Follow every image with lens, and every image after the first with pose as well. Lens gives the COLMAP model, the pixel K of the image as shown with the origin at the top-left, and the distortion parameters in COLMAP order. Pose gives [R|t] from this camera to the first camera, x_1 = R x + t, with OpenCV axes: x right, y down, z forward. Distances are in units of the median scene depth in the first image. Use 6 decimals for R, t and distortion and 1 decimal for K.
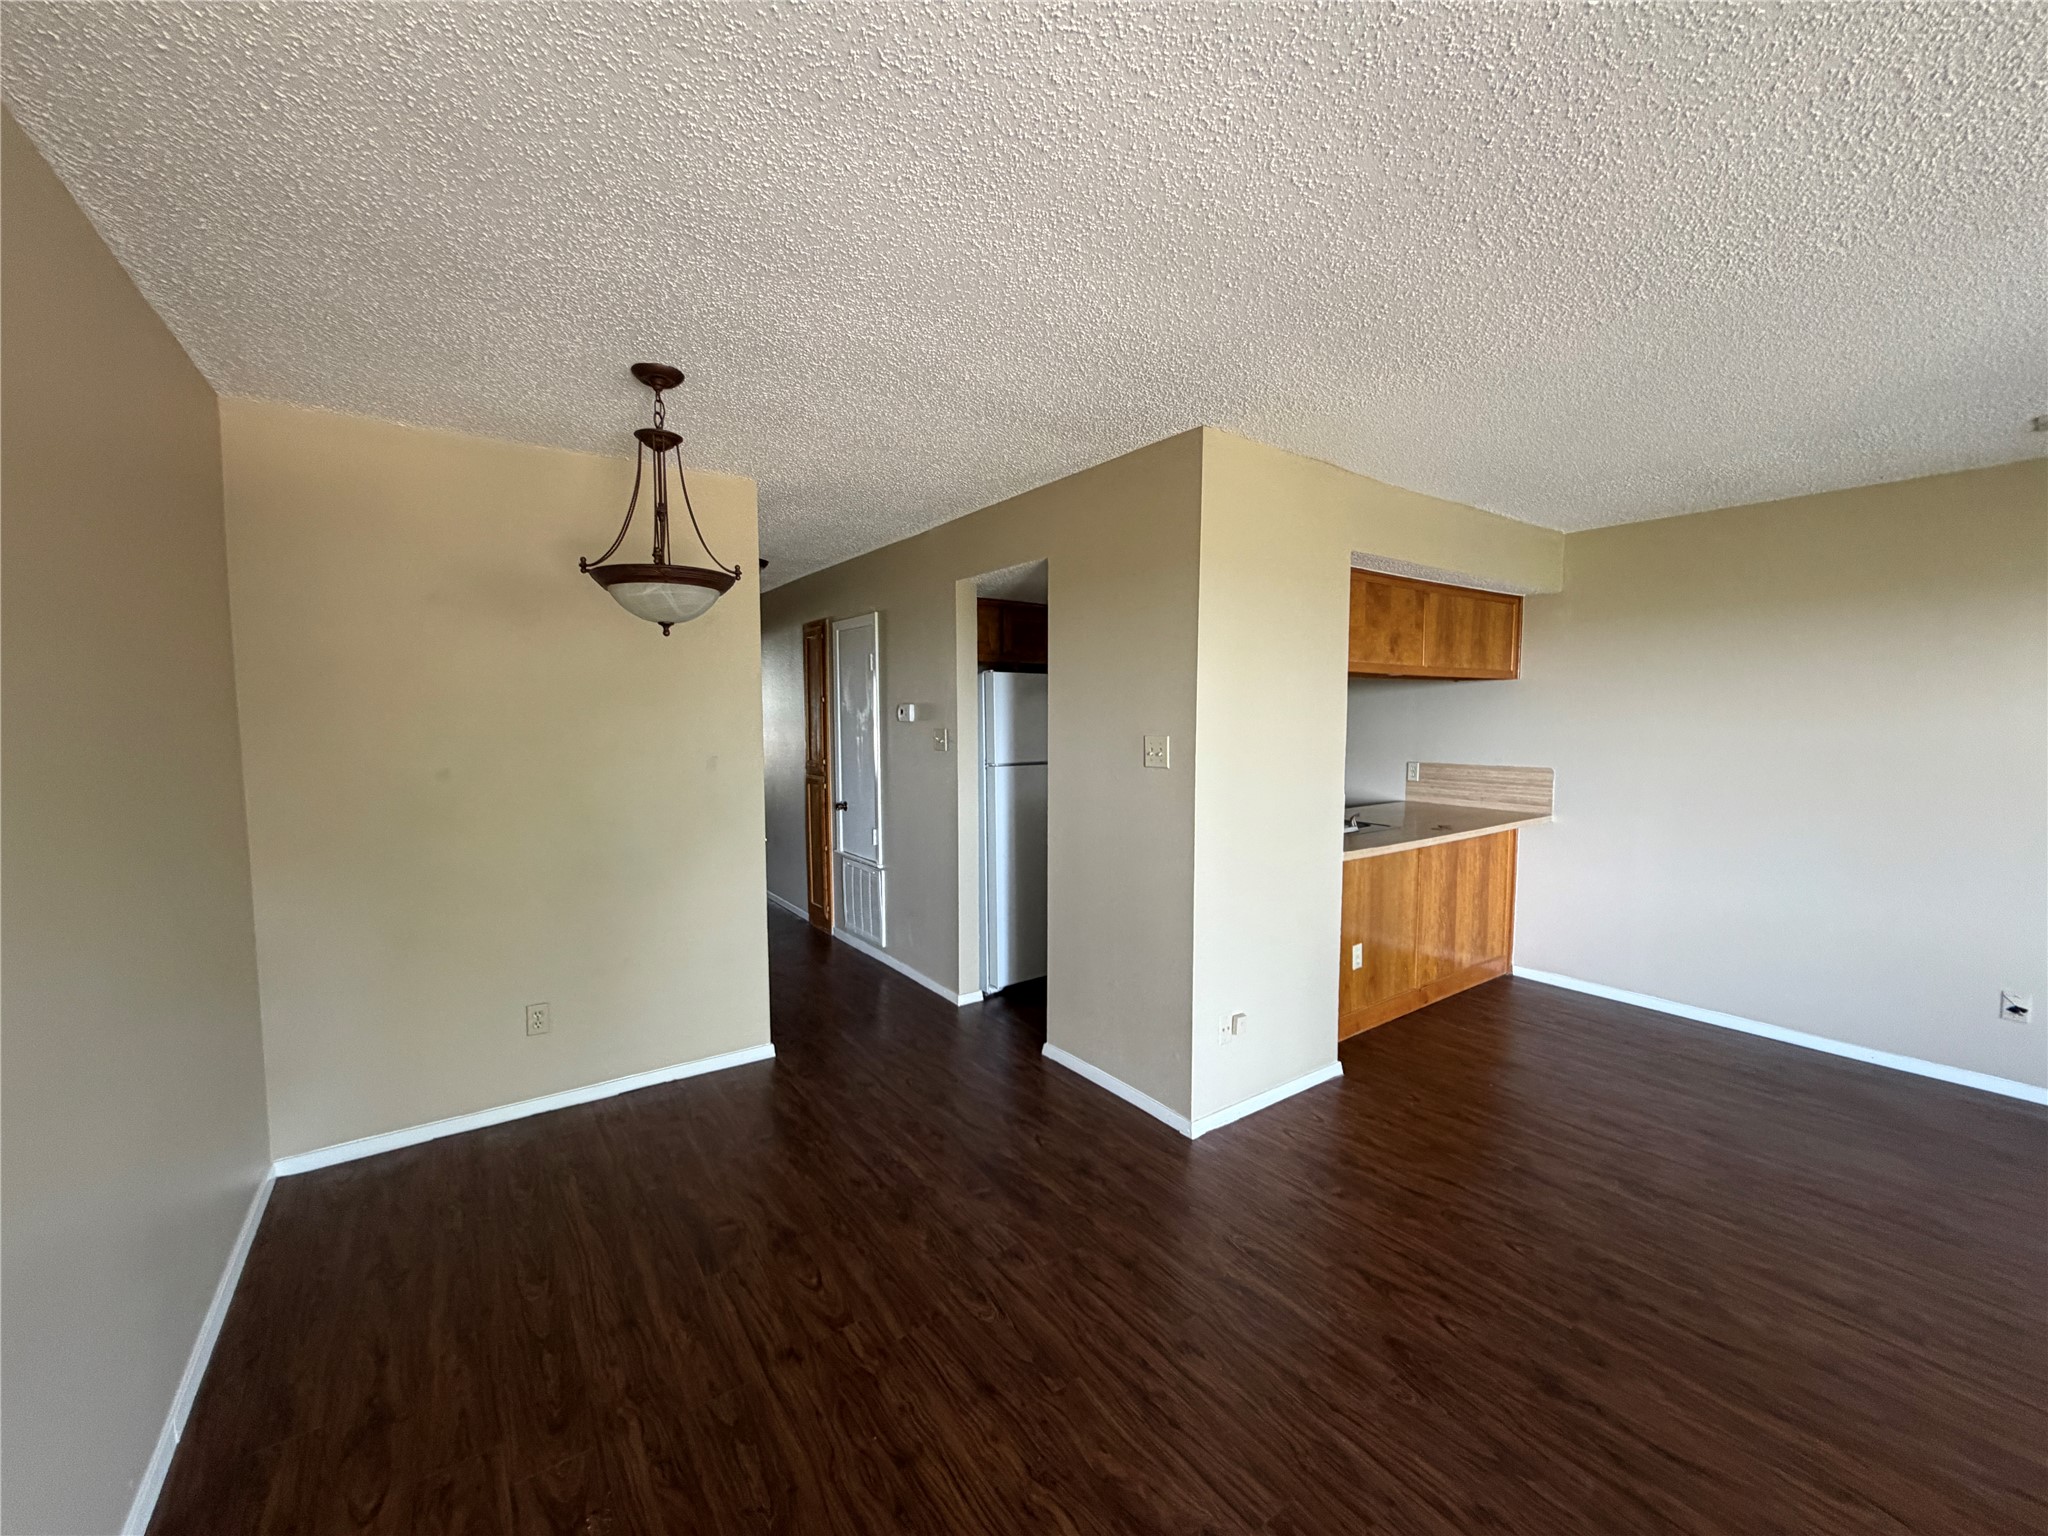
lens RADIAL K [[812.3, 0, 1019.6], [0, 812.3, 771.7], [0, 0, 1]] dist [-0.000162, 0.000179]
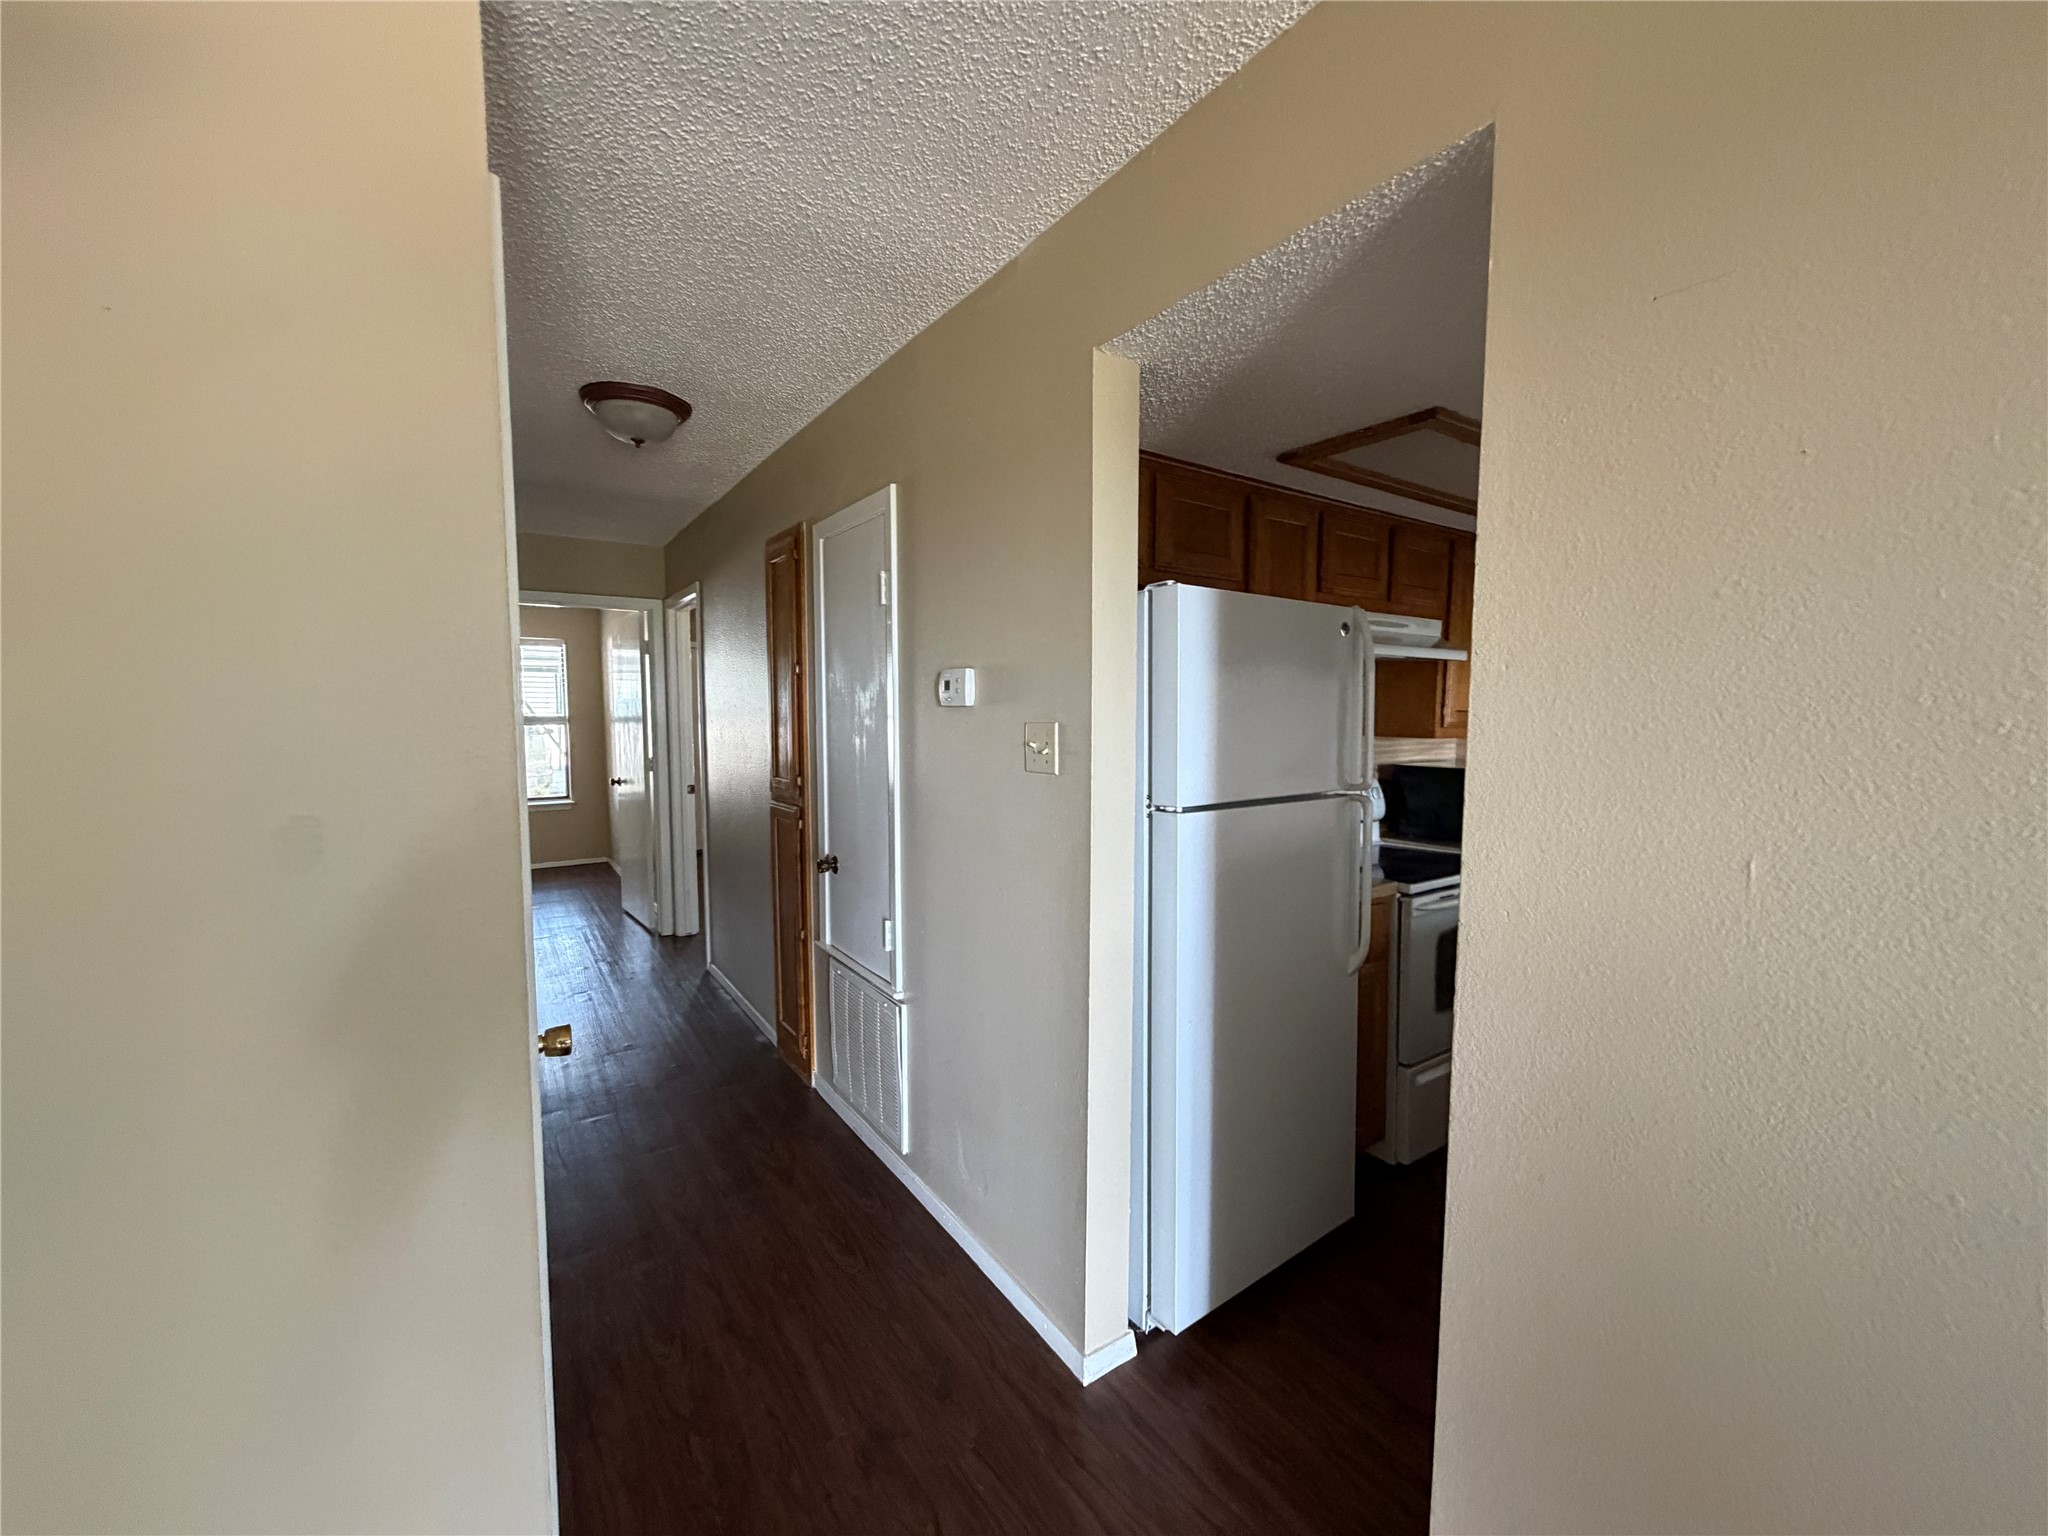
lens RADIAL K [[812.3, 0, 1019.6], [0, 812.3, 771.7], [0, 0, 1]] dist [-0.000162, 0.000179]
pose [[0.999852, 0.004752, -0.016521, -0.110585], [-0.004715, 0.999986, 0.002283, -0.029458], [0.016531, -0.002205, 0.999861, 0.617471]]
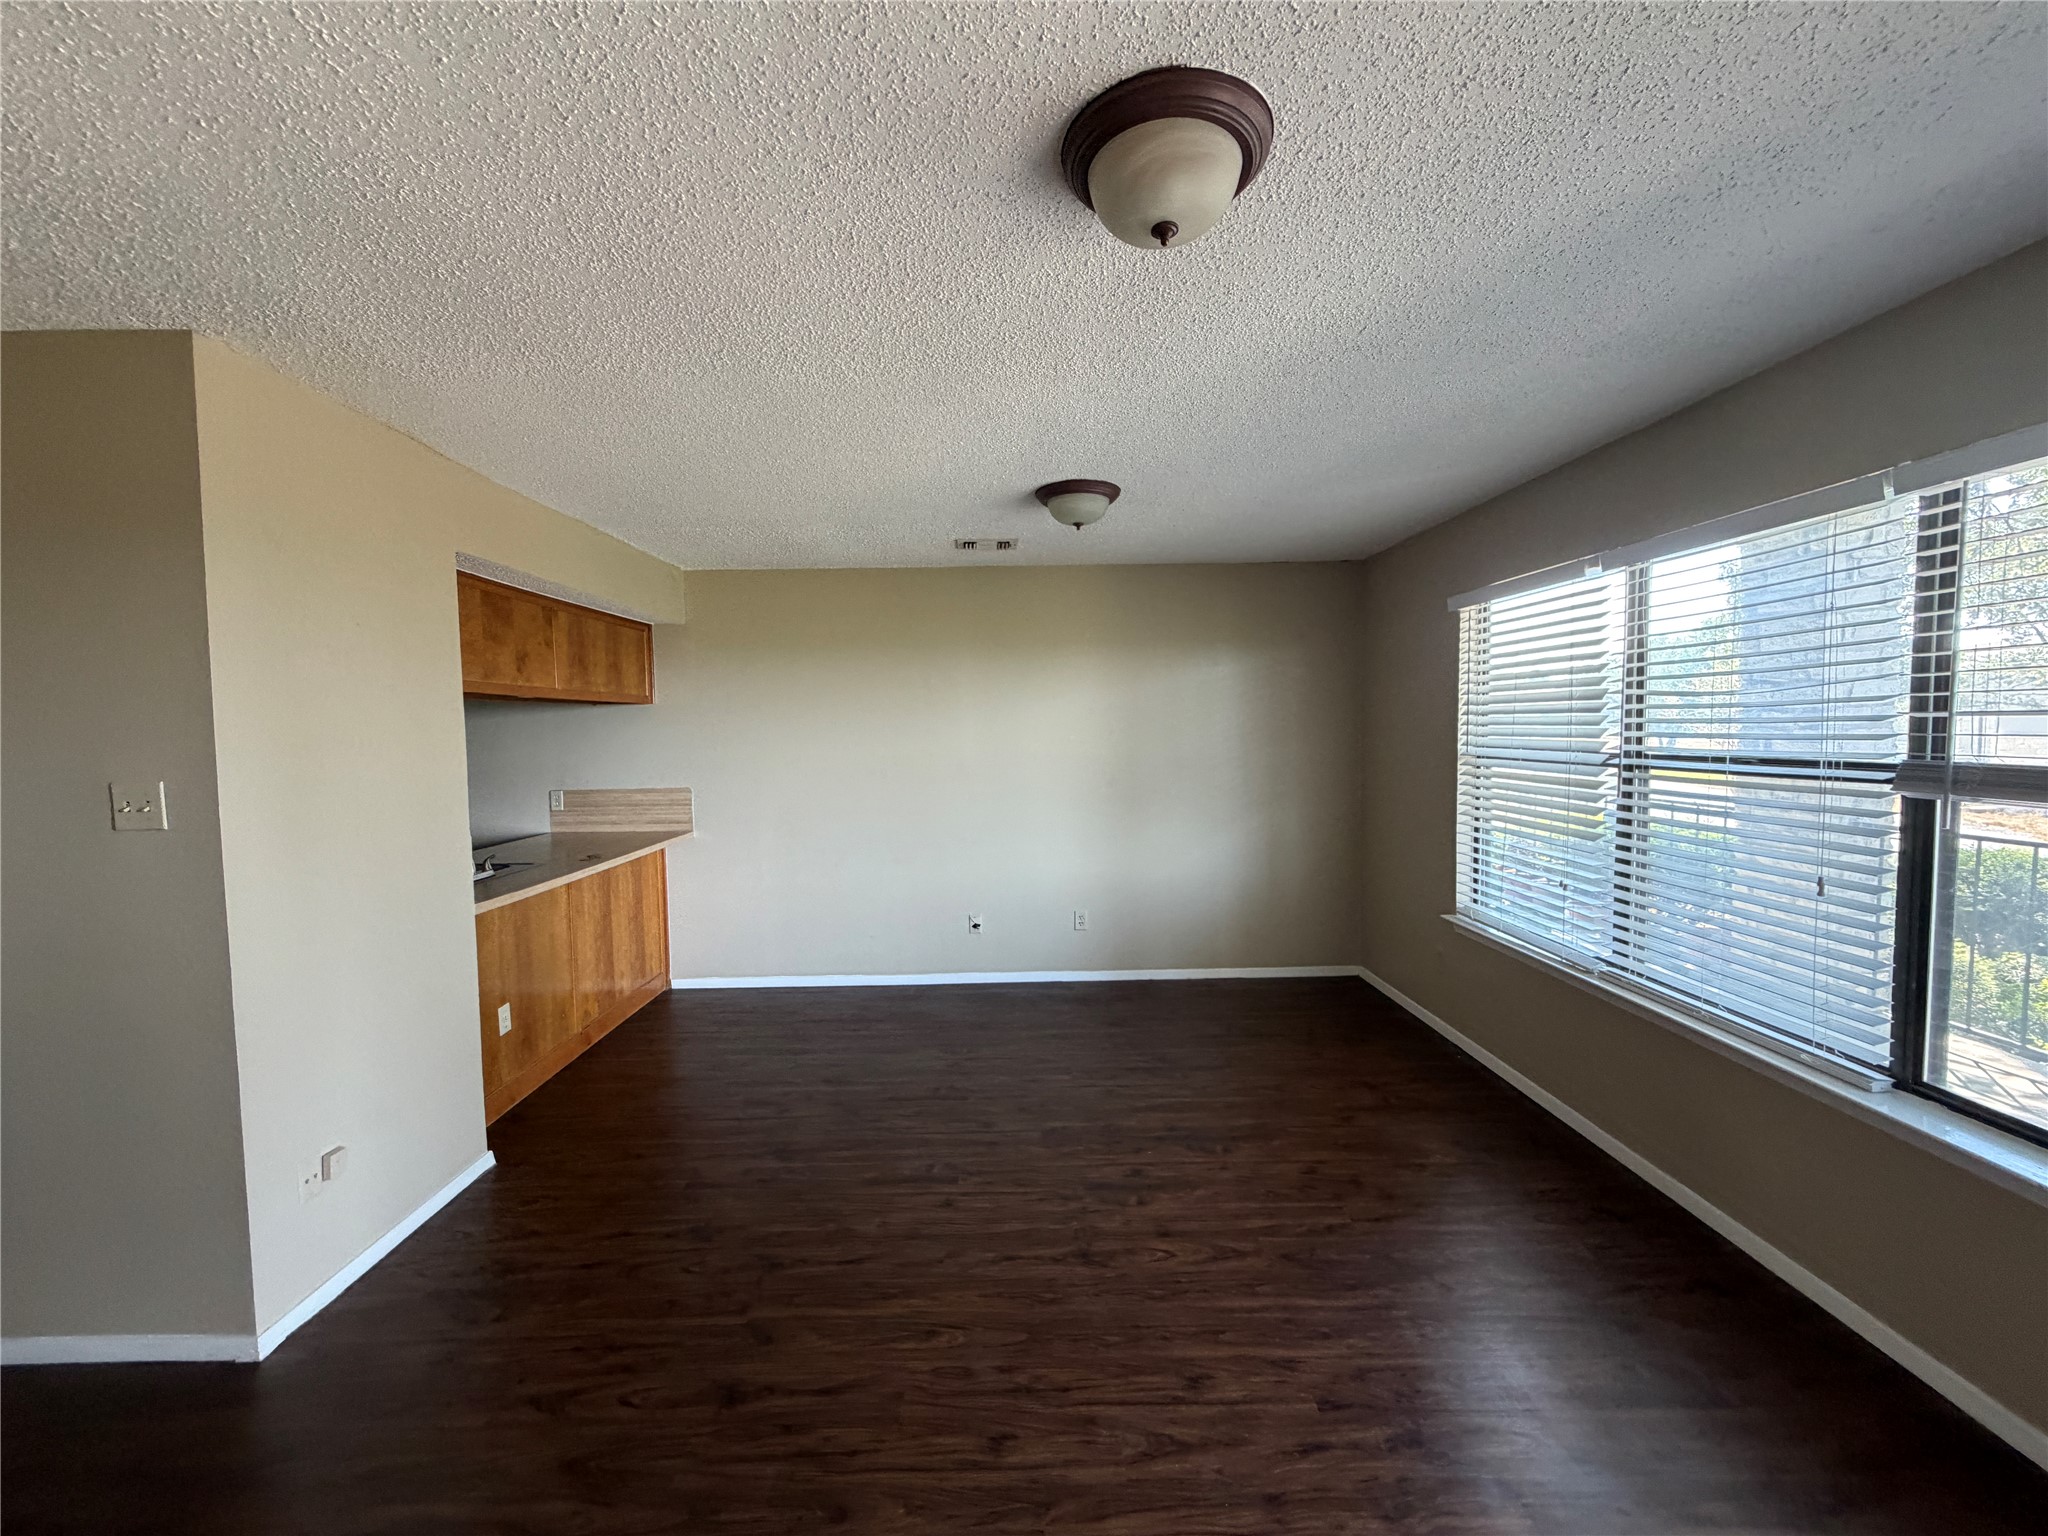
lens RADIAL K [[812.3, 0, 1019.6], [0, 812.3, 771.7], [0, 0, 1]] dist [-0.000162, 0.000179]
pose [[0.569470, -0.051616, 0.820390, 0.028718], [0.074454, 0.997163, 0.011057, -0.005113], [-0.818633, 0.054785, 0.571697, 0.035135]]
